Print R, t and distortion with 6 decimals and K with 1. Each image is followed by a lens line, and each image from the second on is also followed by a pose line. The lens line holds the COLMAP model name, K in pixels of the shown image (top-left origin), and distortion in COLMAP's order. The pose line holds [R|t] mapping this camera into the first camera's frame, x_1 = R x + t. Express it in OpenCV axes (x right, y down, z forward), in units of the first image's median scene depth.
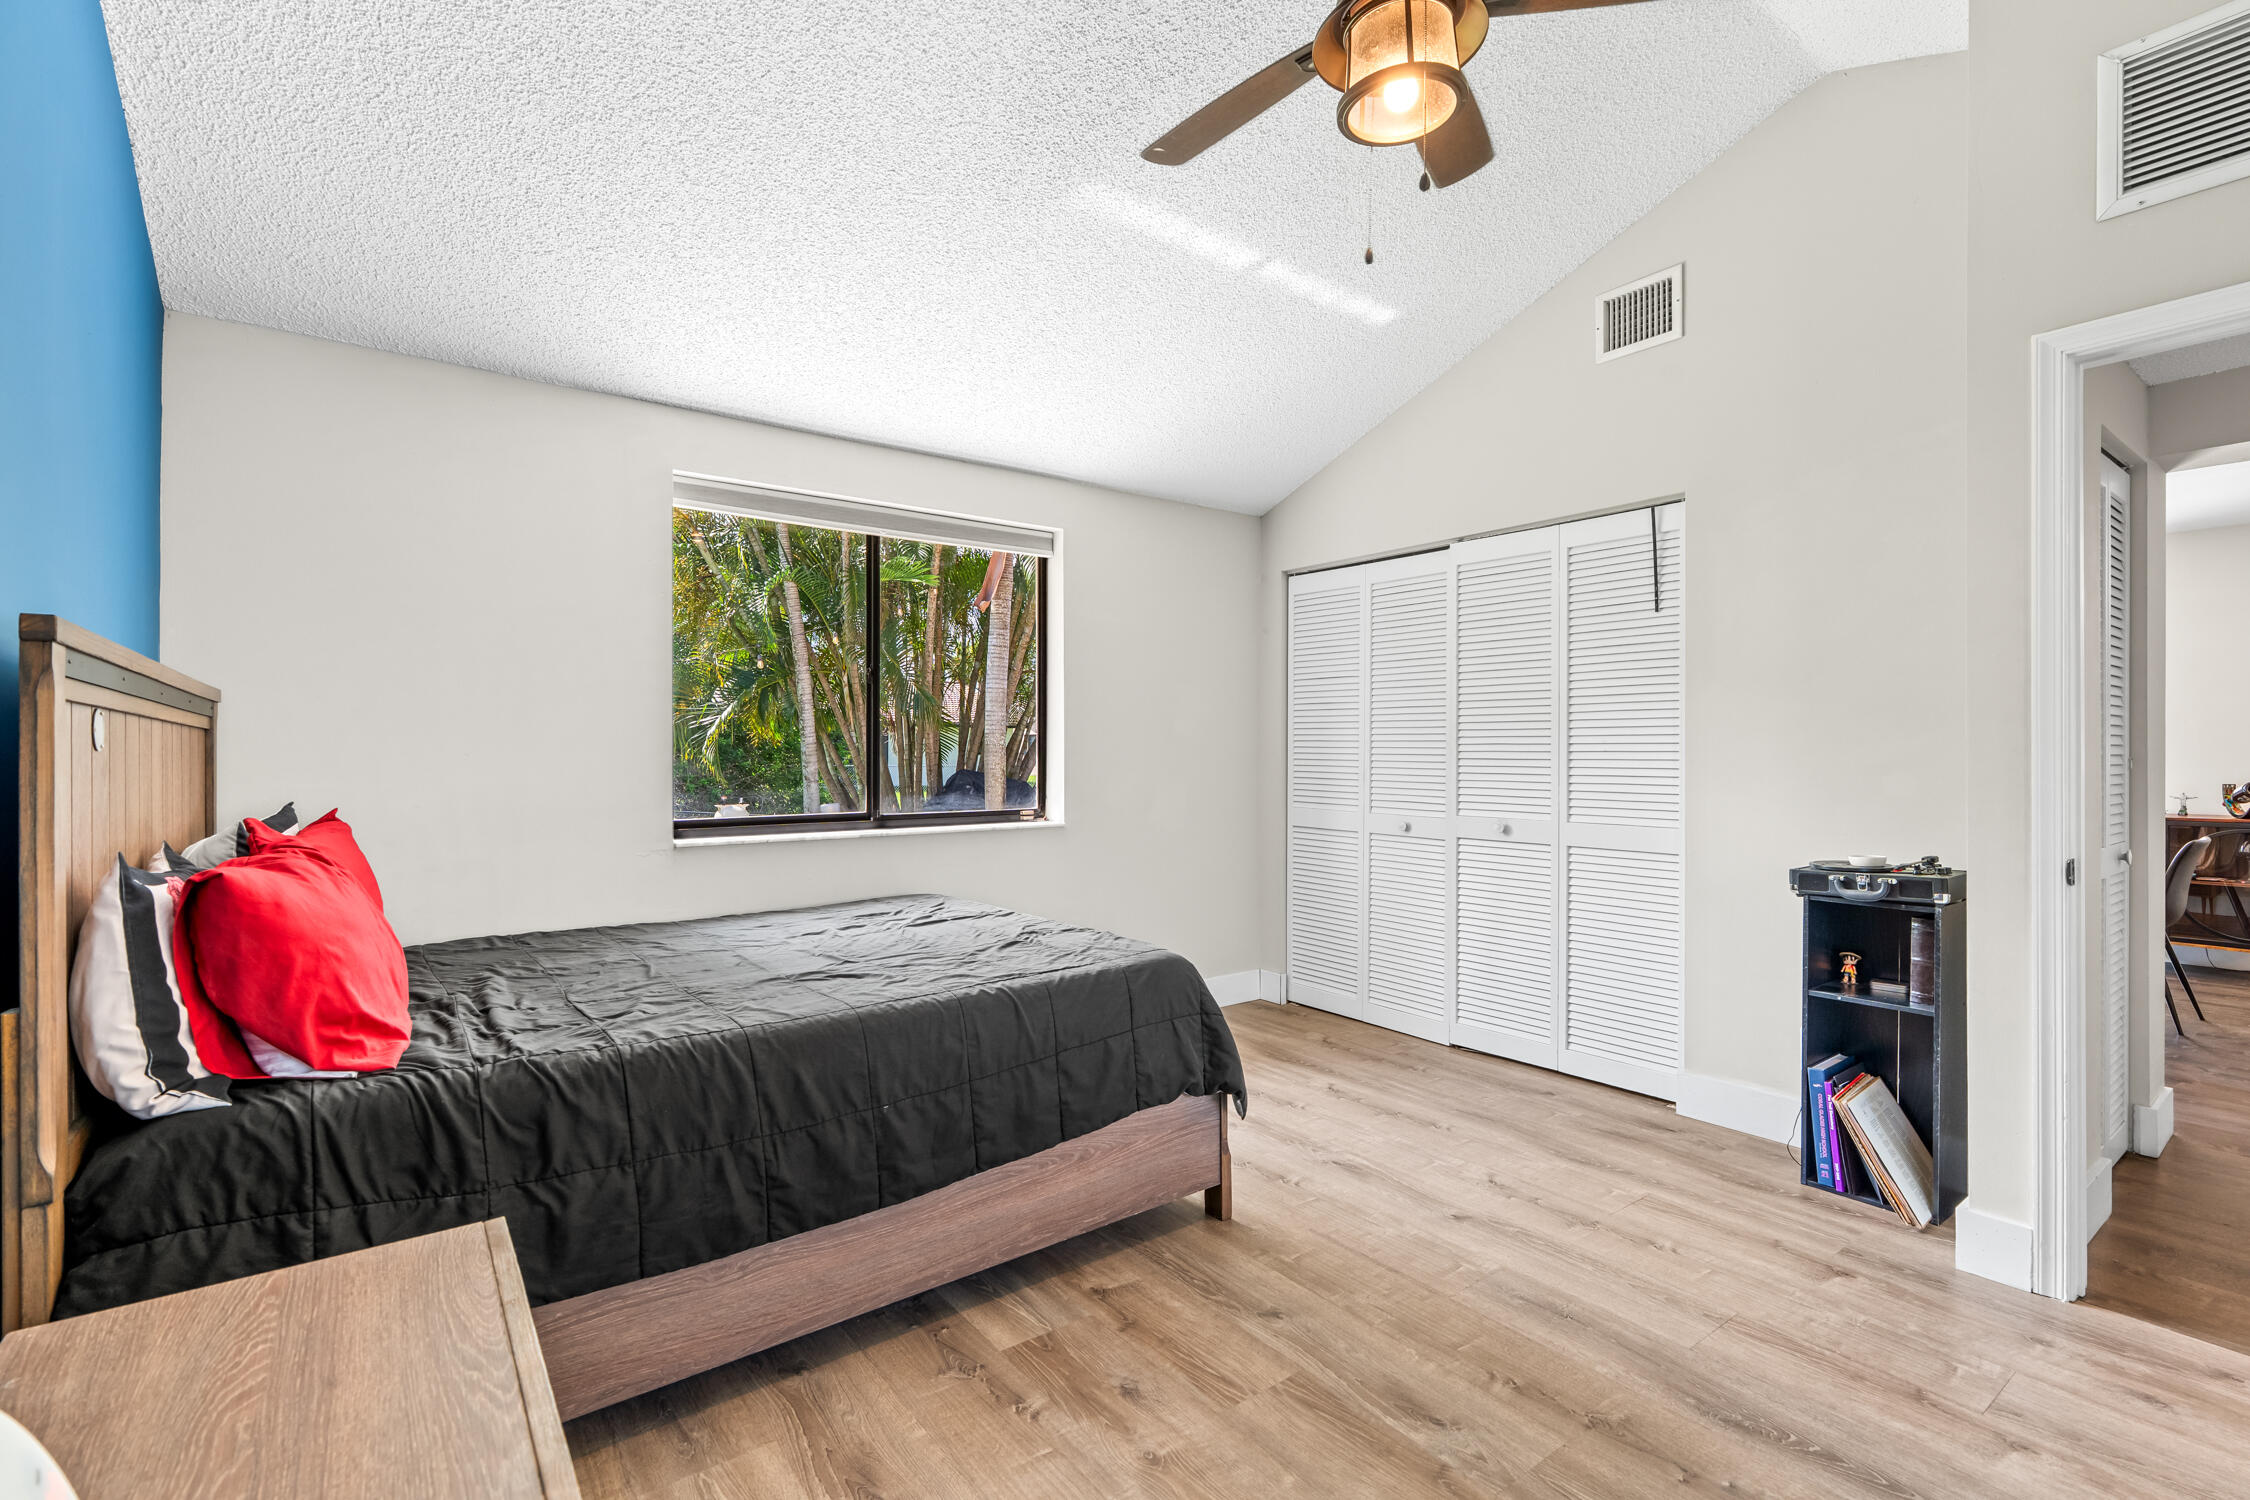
lens RADIAL K [[1014.4, 0, 1127.6], [0, 1014.4, 747.3], [0, 0, 1]] dist [-0.010215, 0.004538]
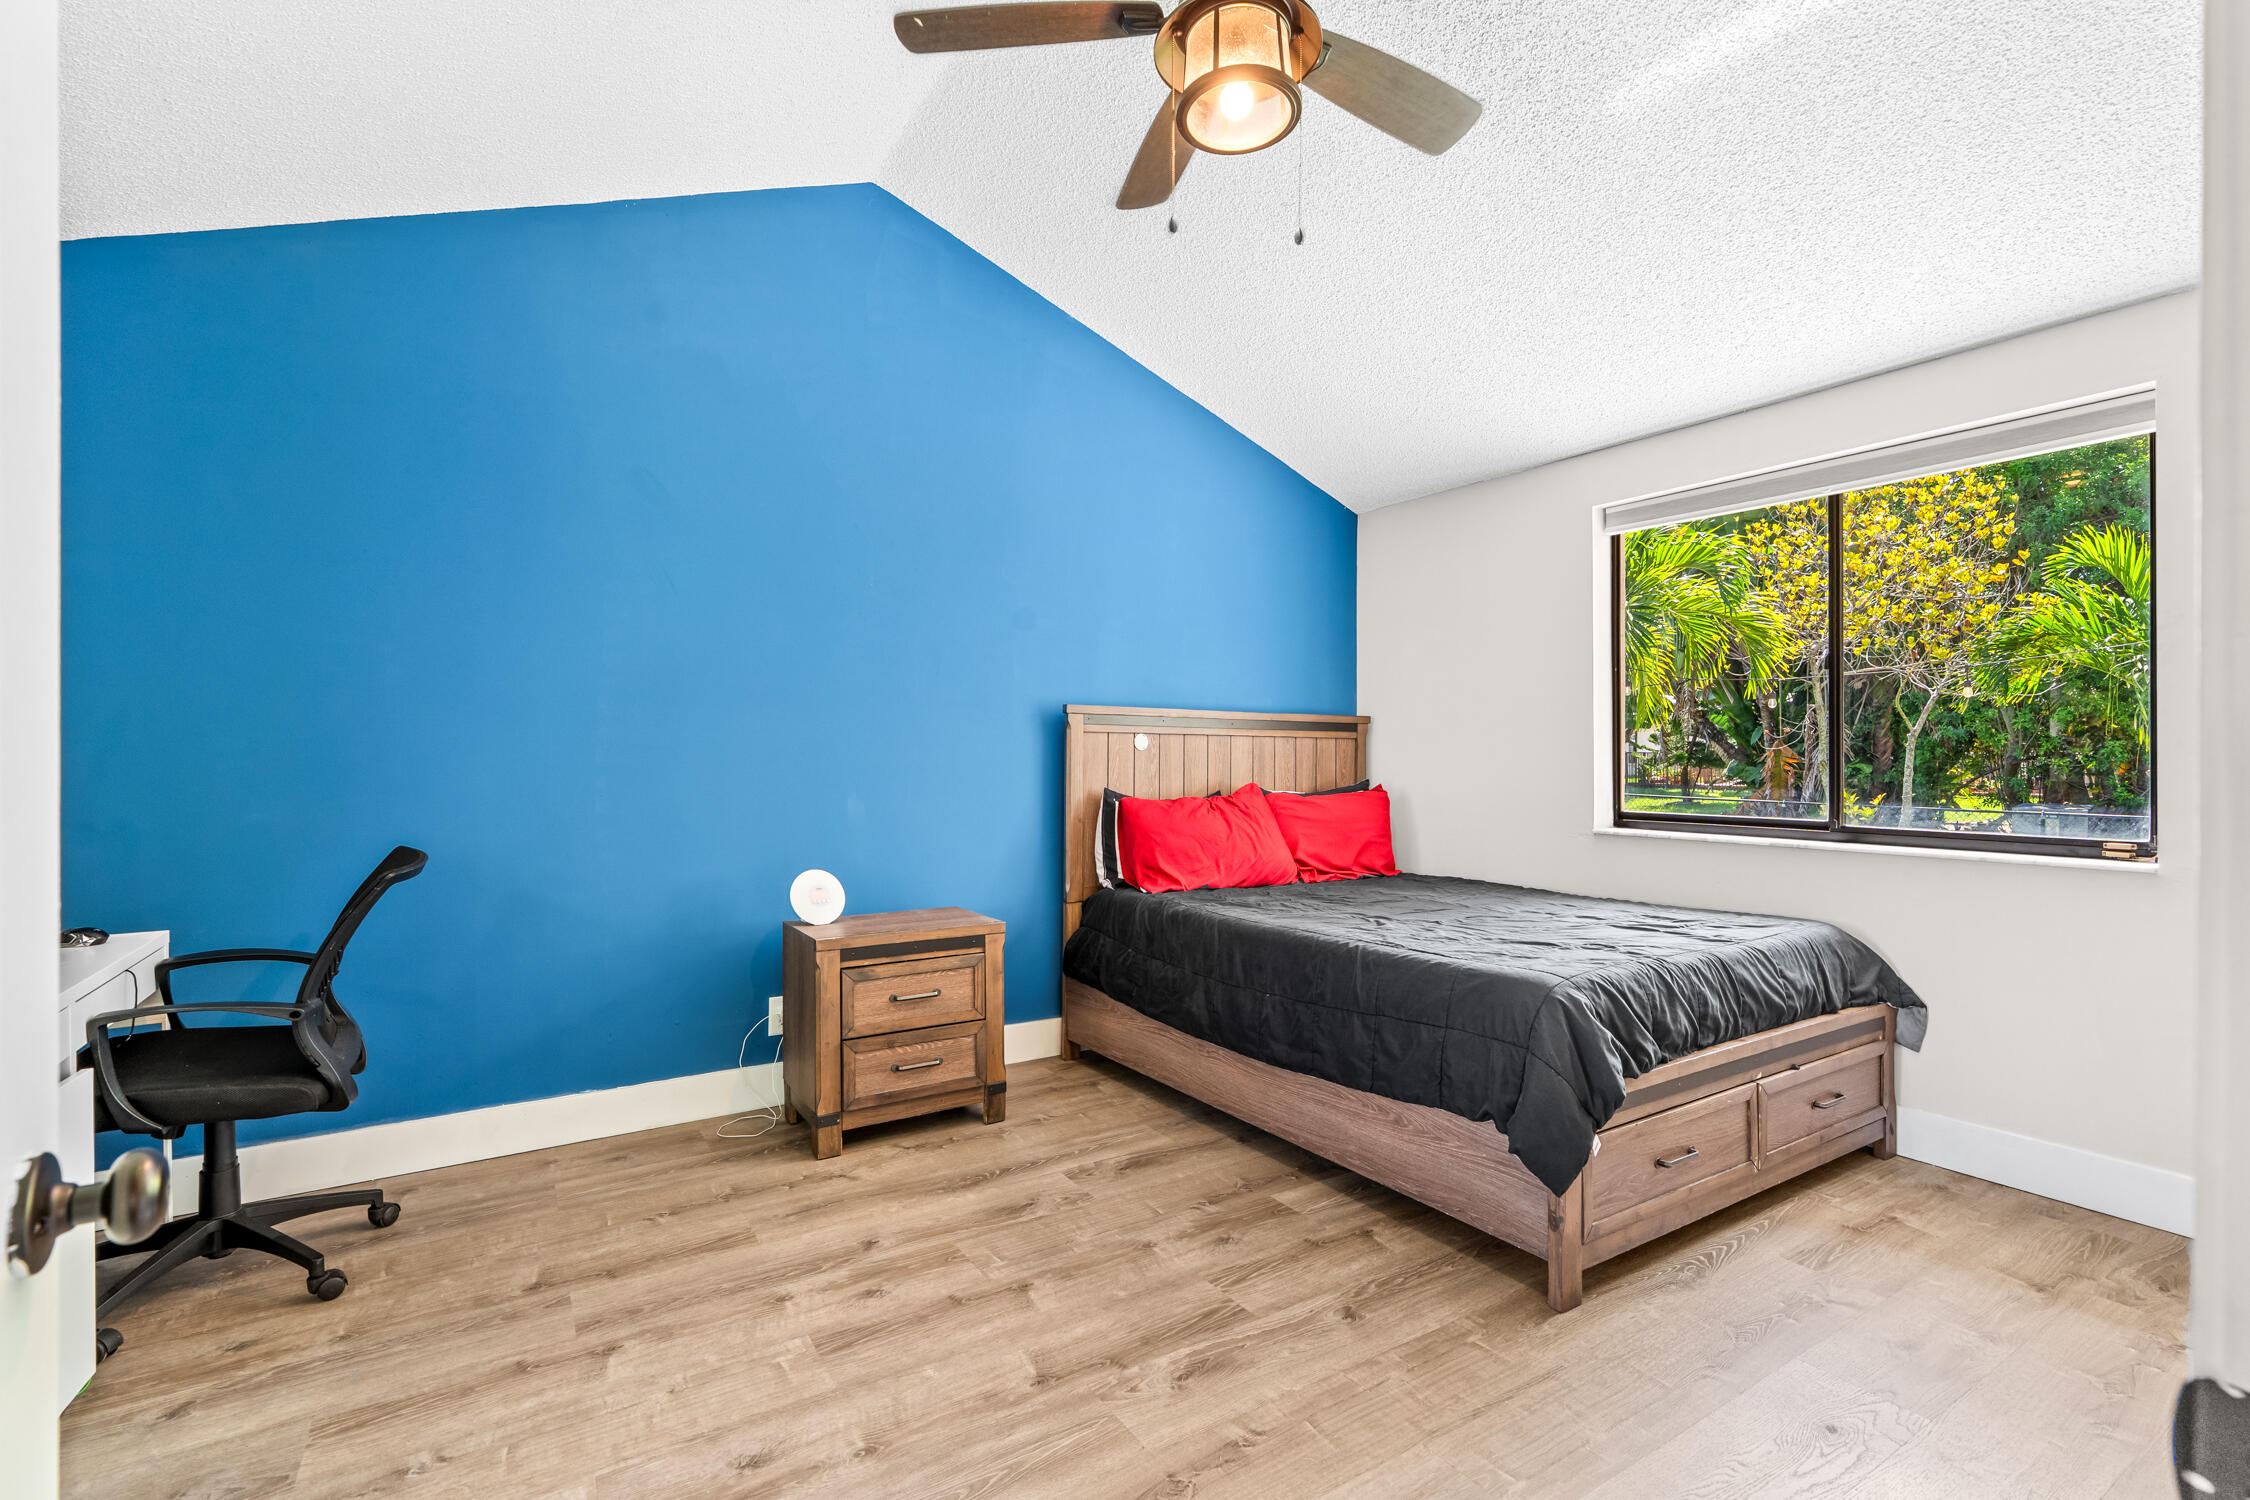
lens RADIAL K [[1014.4, 0, 1122.2], [0, 1014.4, 754.5], [0, 0, 1]] dist [-0.010215, 0.004538]
pose [[-0.083532, 0.003235, -0.996500, 1.172763], [0.002934, 0.999991, 0.003001, 0.006406], [0.996501, -0.002673, -0.083541, 0.877342]]
